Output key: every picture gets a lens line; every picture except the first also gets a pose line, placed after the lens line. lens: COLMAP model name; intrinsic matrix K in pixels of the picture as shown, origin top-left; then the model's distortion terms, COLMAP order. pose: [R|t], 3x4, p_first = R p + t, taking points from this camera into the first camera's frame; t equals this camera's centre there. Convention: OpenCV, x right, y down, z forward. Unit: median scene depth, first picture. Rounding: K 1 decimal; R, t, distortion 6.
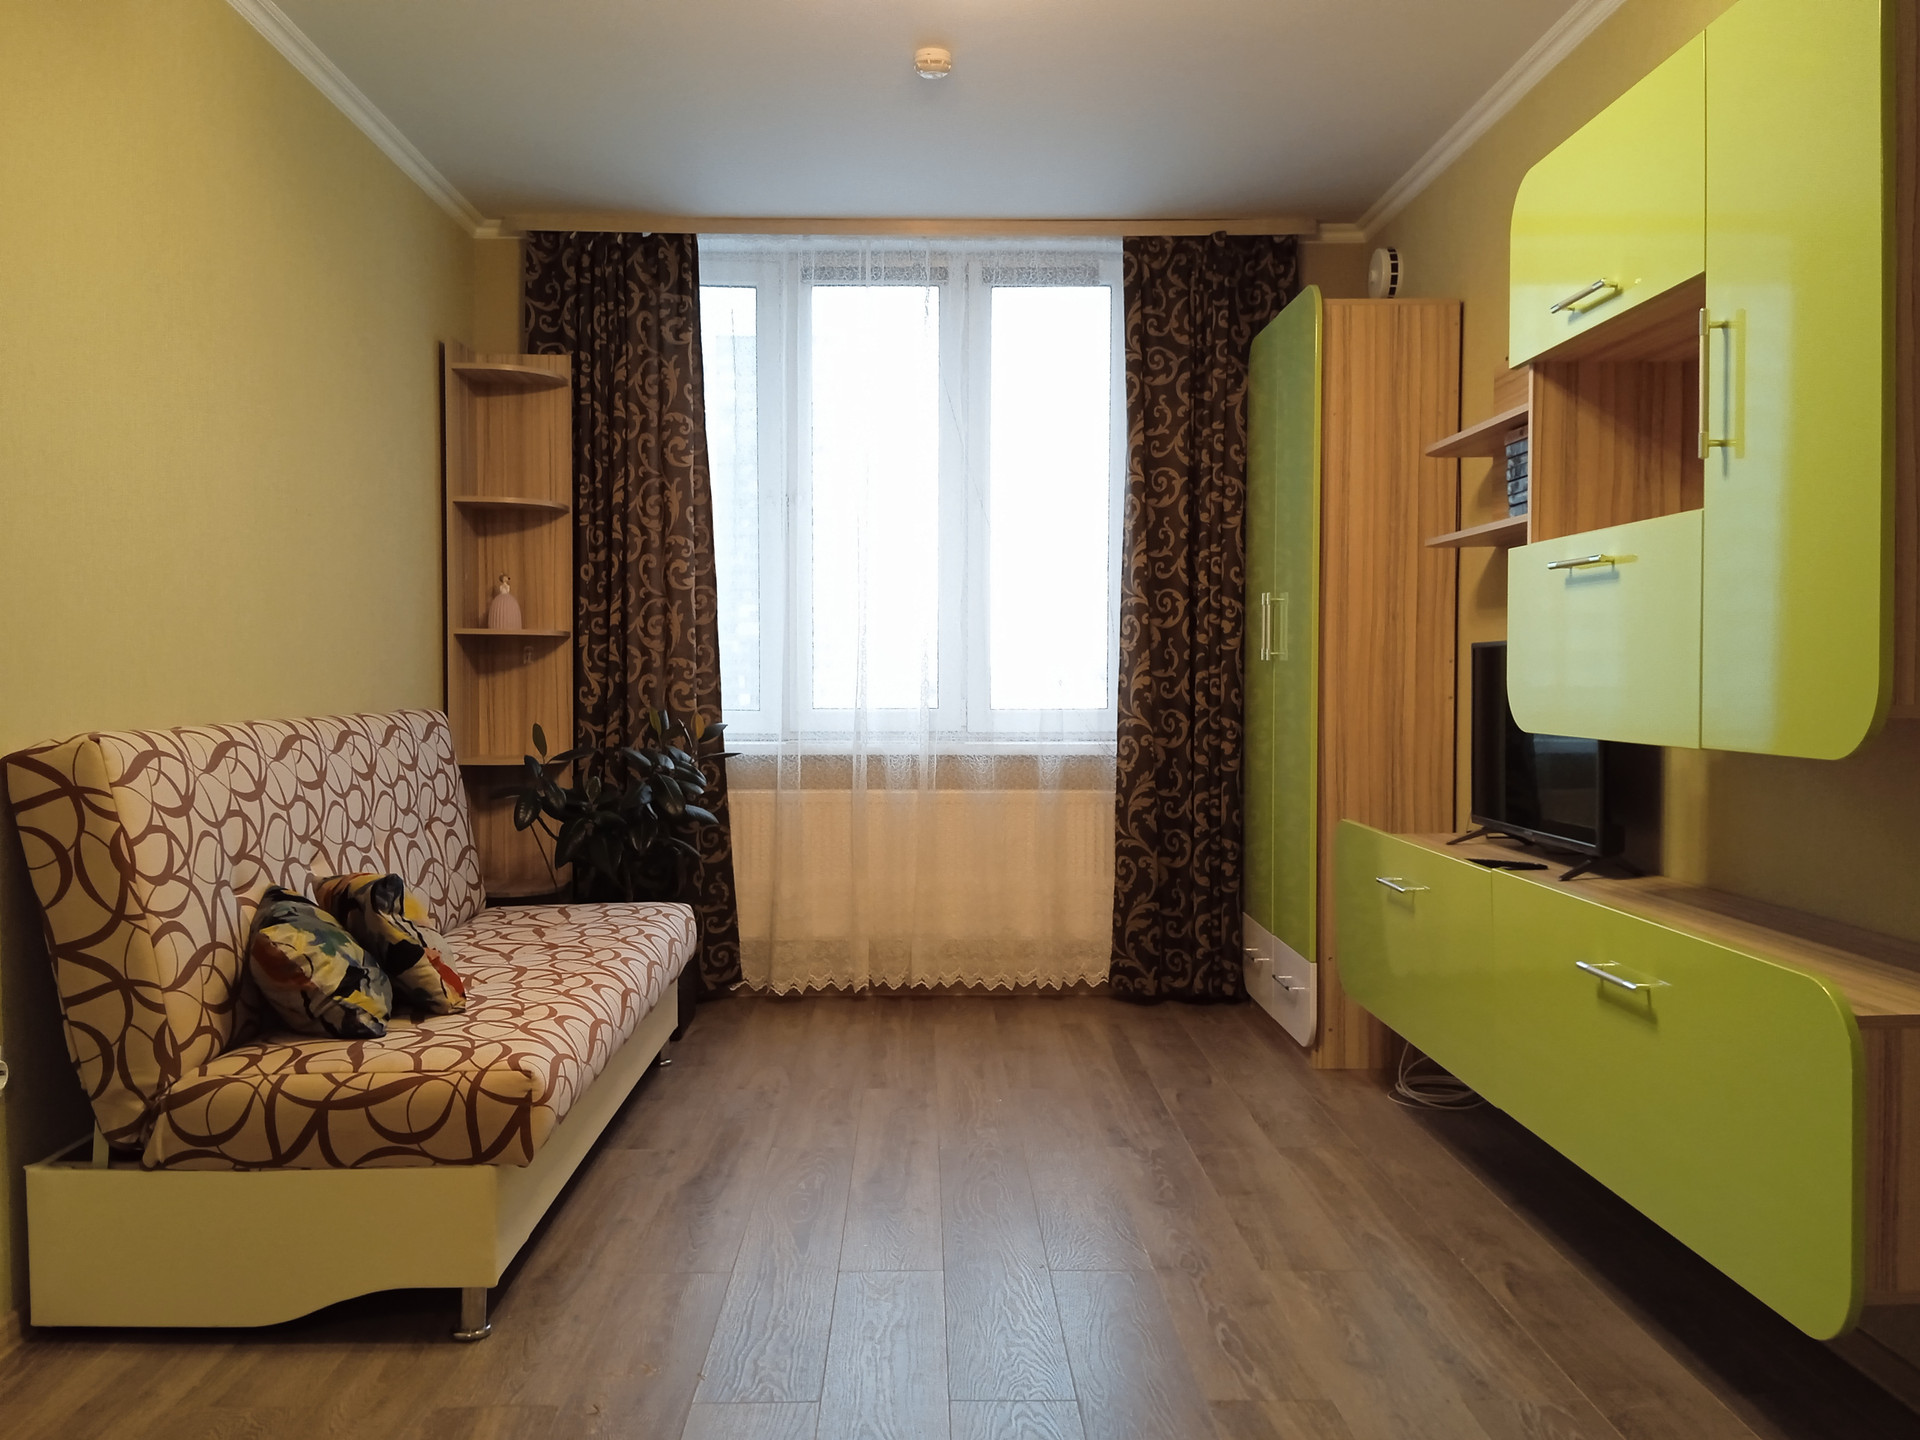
lens RADIAL K [[1592.9, 0, 960.0], [0, 1592.9, 720.0], [0, 0, 1]] dist [0.112625, -0.200150]
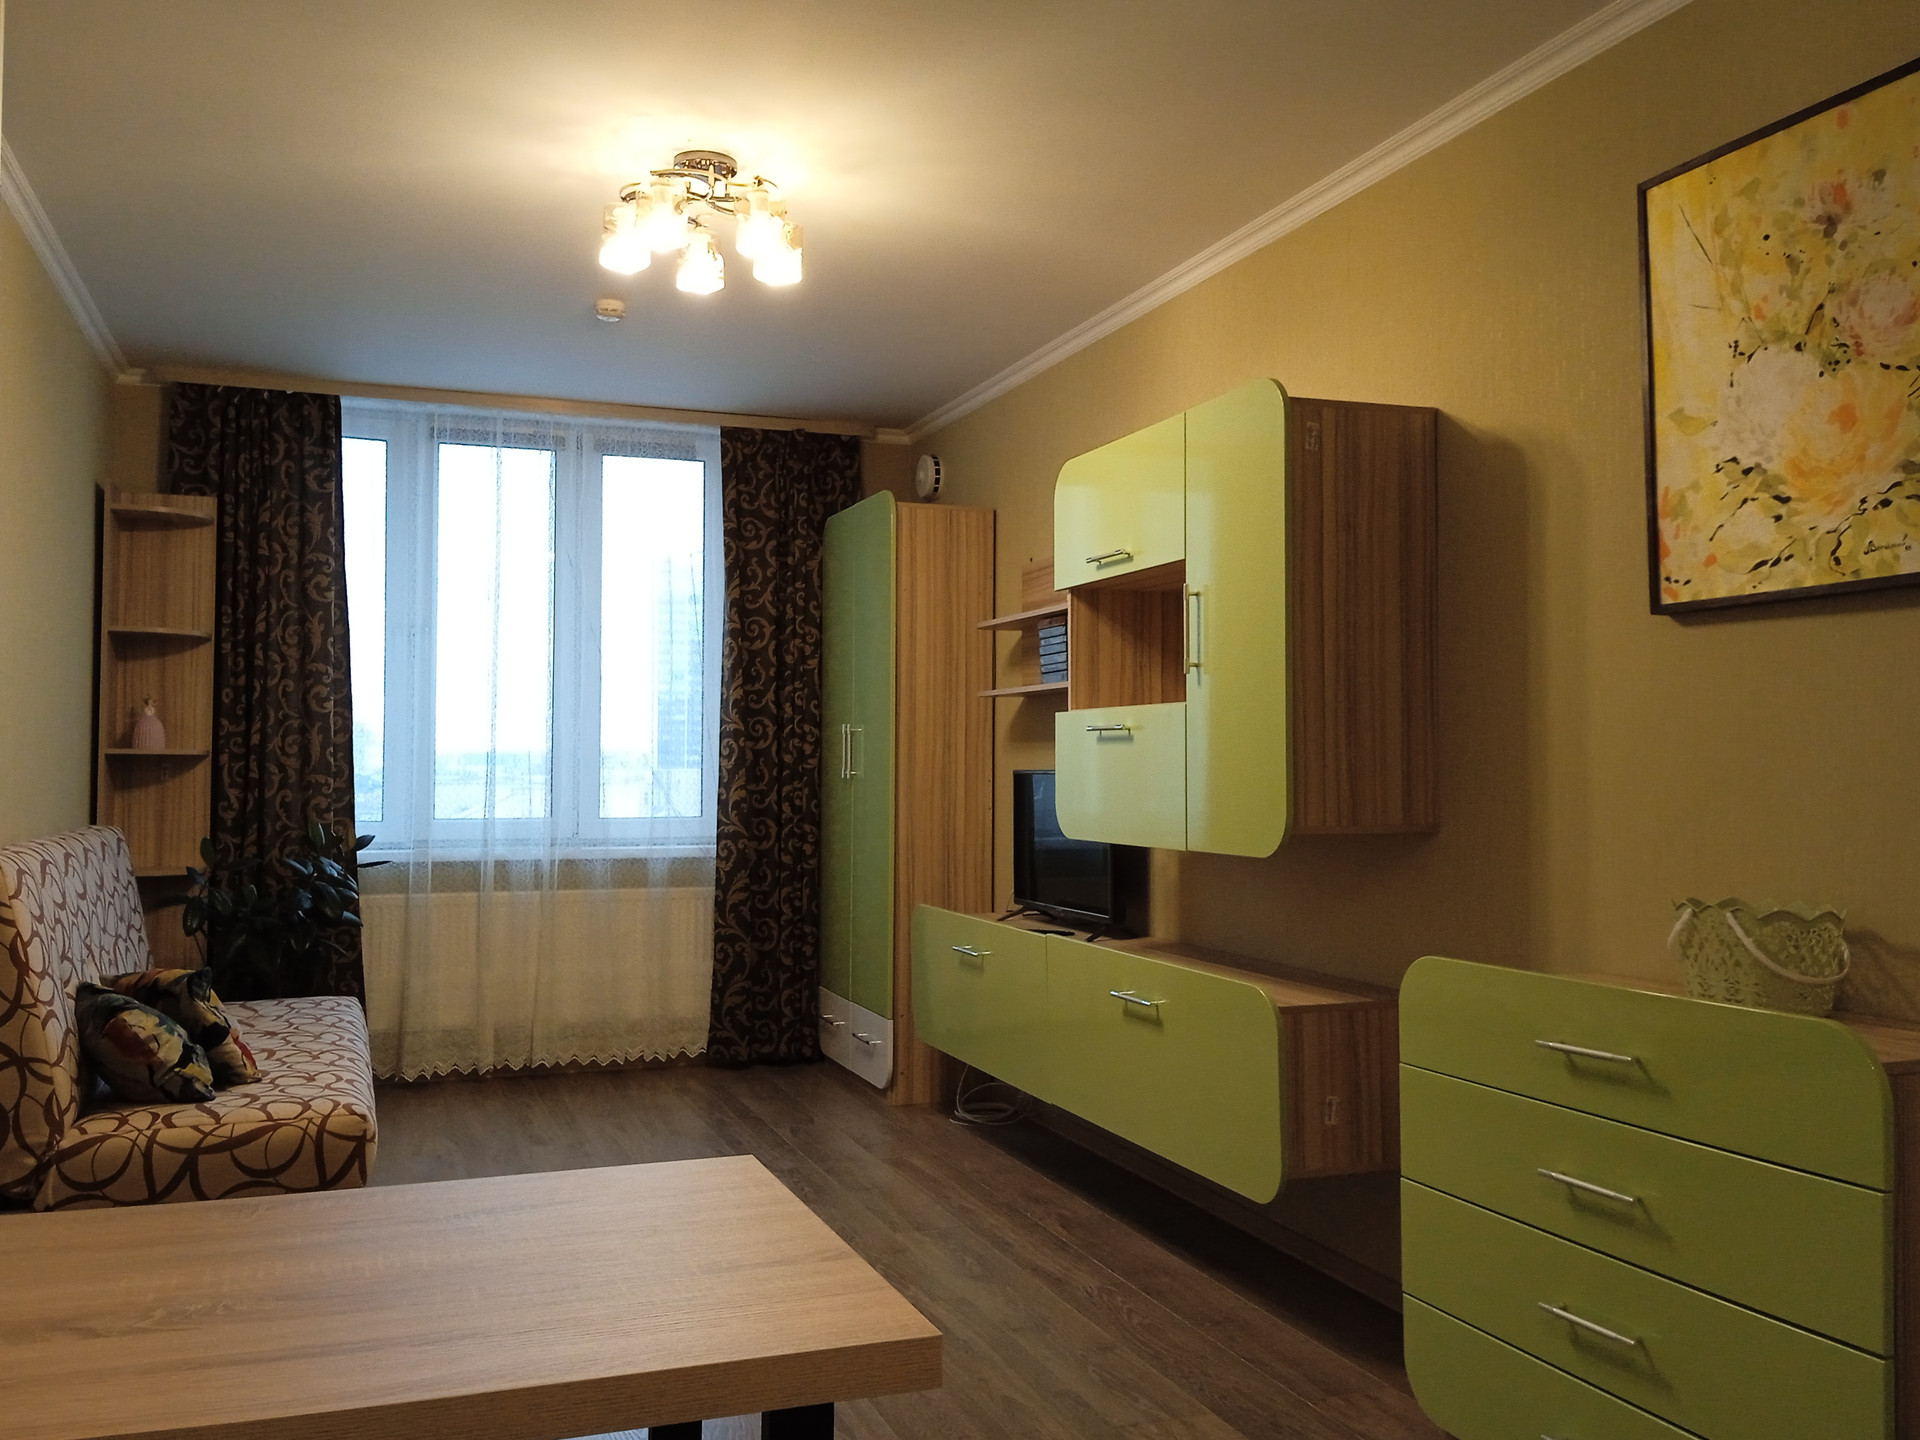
lens RADIAL K [[1592.9, 0, 960.0], [0, 1592.9, 720.0], [0, 0, 1]] dist [0.112625, -0.200150]
pose [[0.947209, 0.012880, 0.320357, -0.112759], [0.006393, 0.998235, -0.059036, -0.008140], [-0.320552, 0.057968, 0.945455, -0.186145]]
